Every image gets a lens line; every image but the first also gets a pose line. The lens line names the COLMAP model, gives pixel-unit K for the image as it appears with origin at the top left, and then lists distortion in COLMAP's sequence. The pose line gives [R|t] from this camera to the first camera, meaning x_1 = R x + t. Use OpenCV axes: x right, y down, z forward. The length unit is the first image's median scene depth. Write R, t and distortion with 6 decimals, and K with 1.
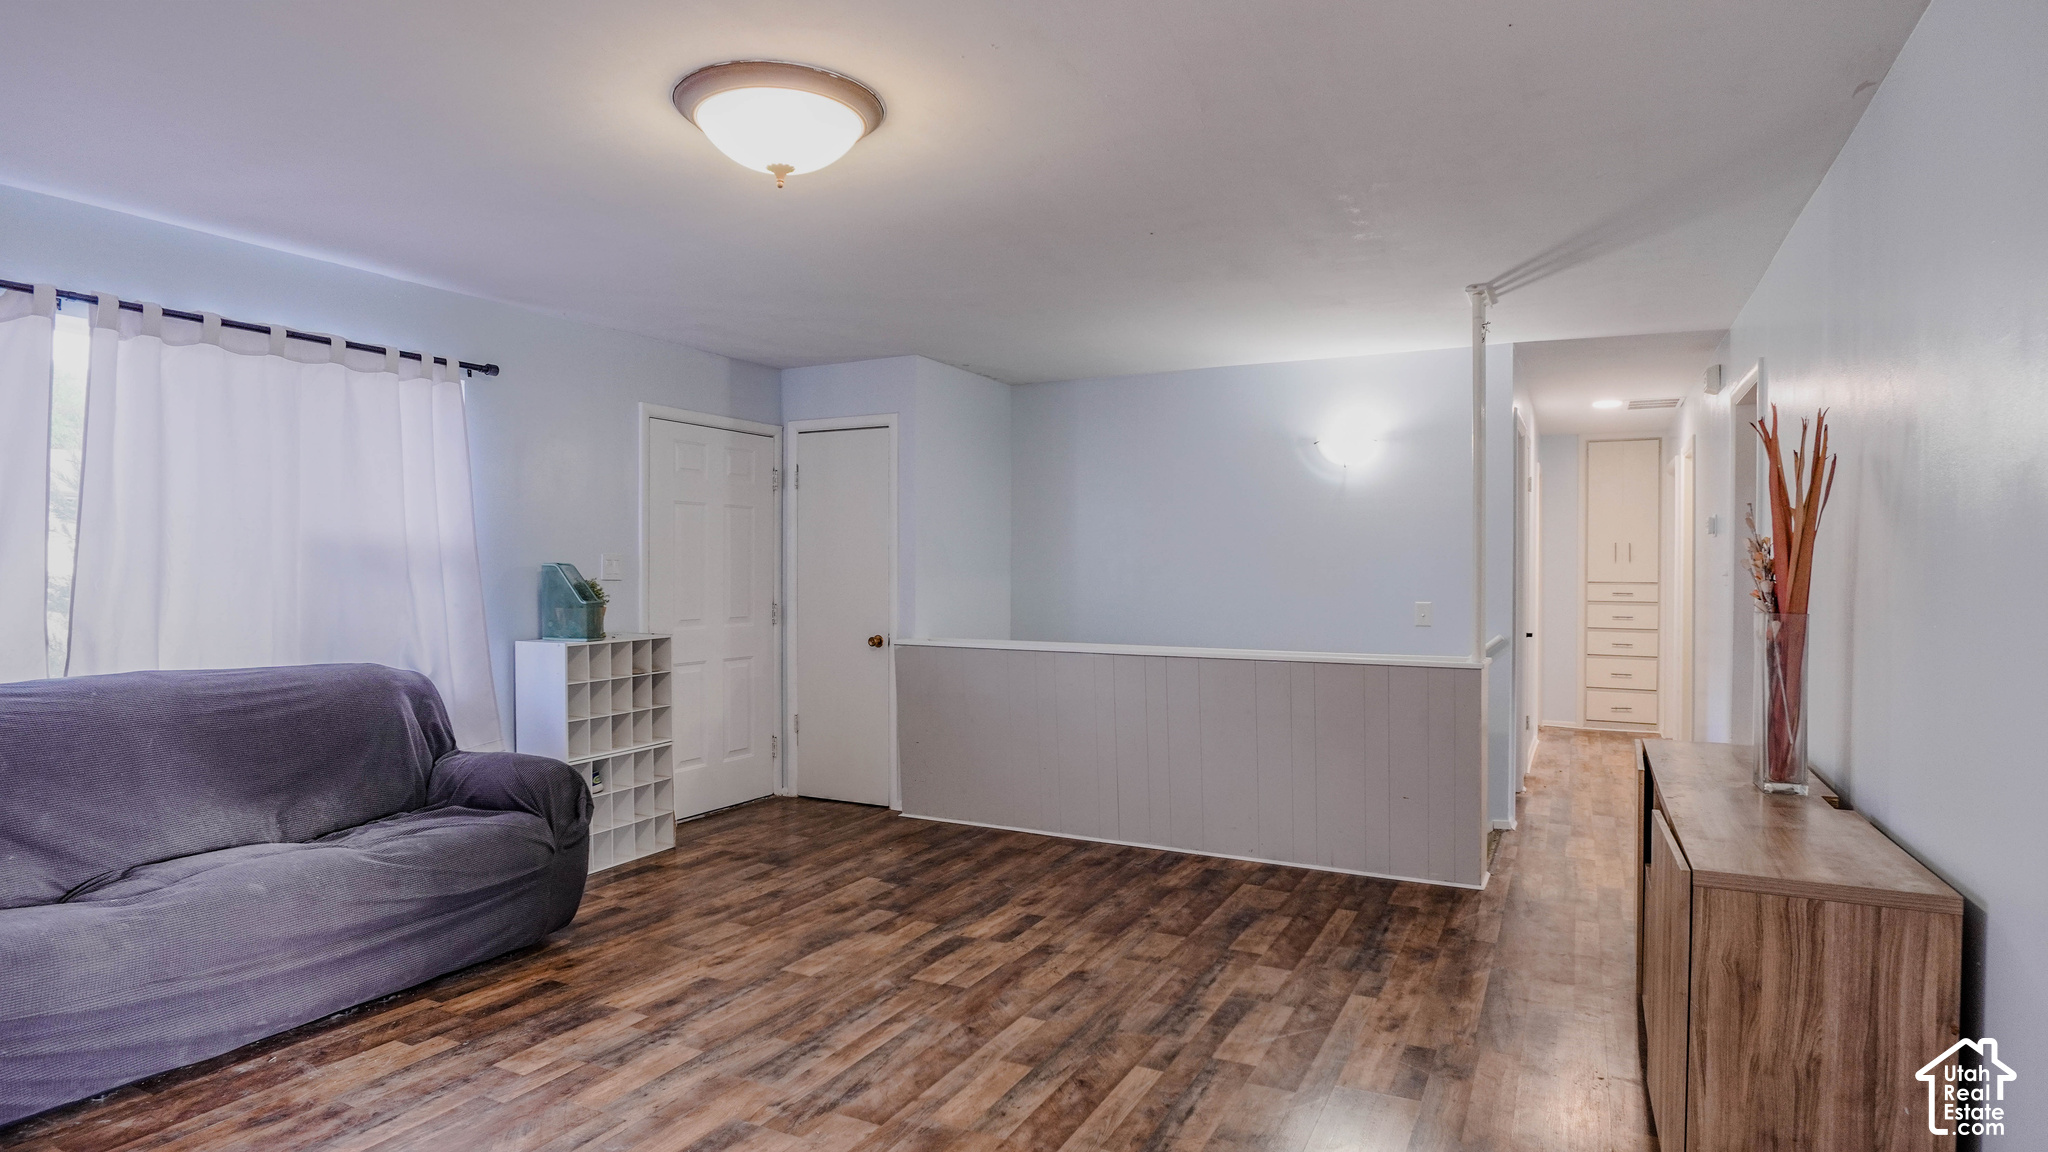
lens RADIAL K [[1129.7, 0, 1023.5], [0, 1129.7, 578.0], [0, 0, 1]] dist [-0.000665, -0.000113]
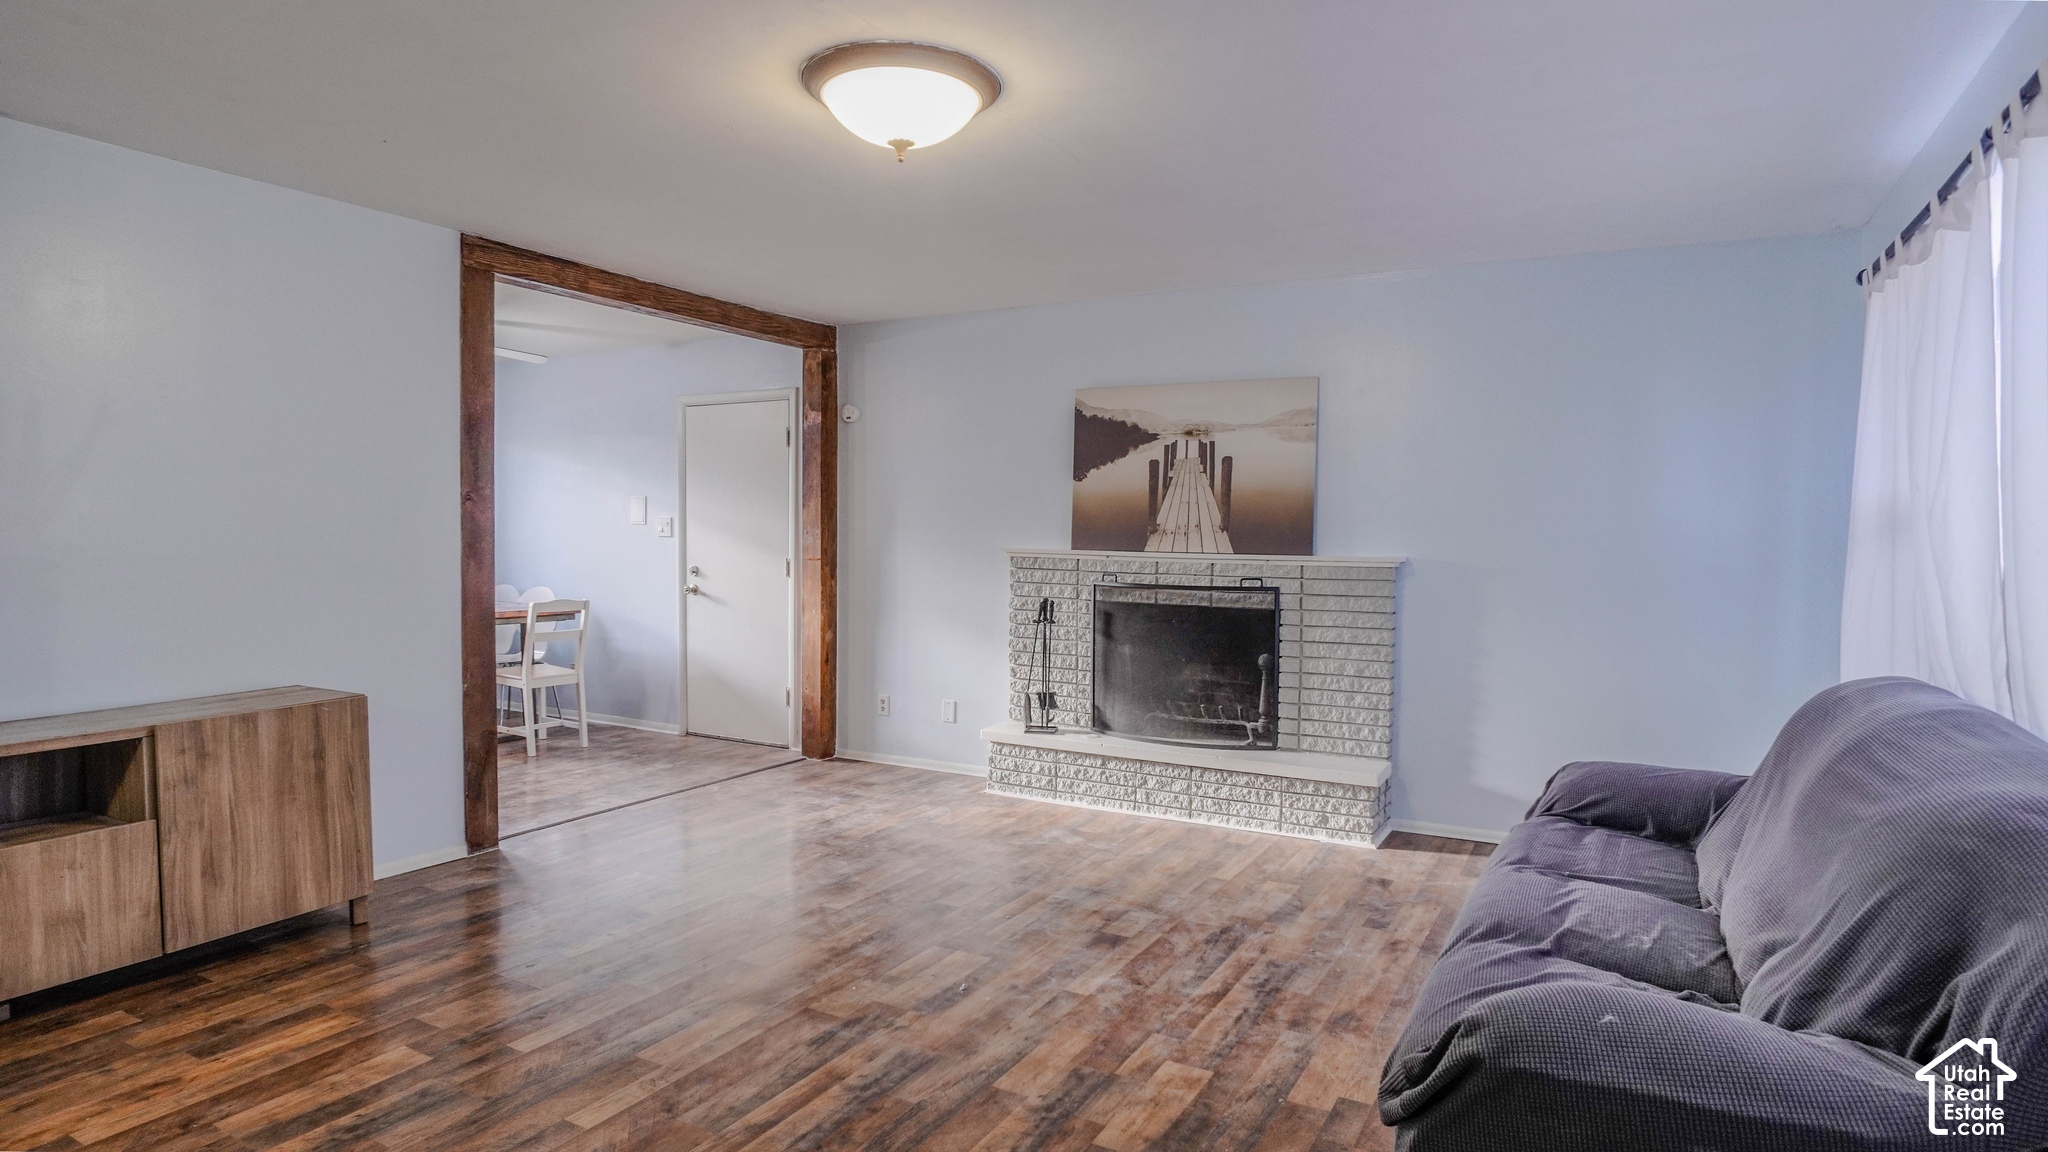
lens RADIAL K [[1129.7, 0, 1025.6], [0, 1129.7, 583.0], [0, 0, 1]] dist [-0.000665, -0.000113]
pose [[-0.999501, -0.010023, 0.029961, -0.339163], [-0.008449, 0.998601, 0.052205, -0.012366], [-0.030443, 0.051925, -0.998187, 1.892059]]
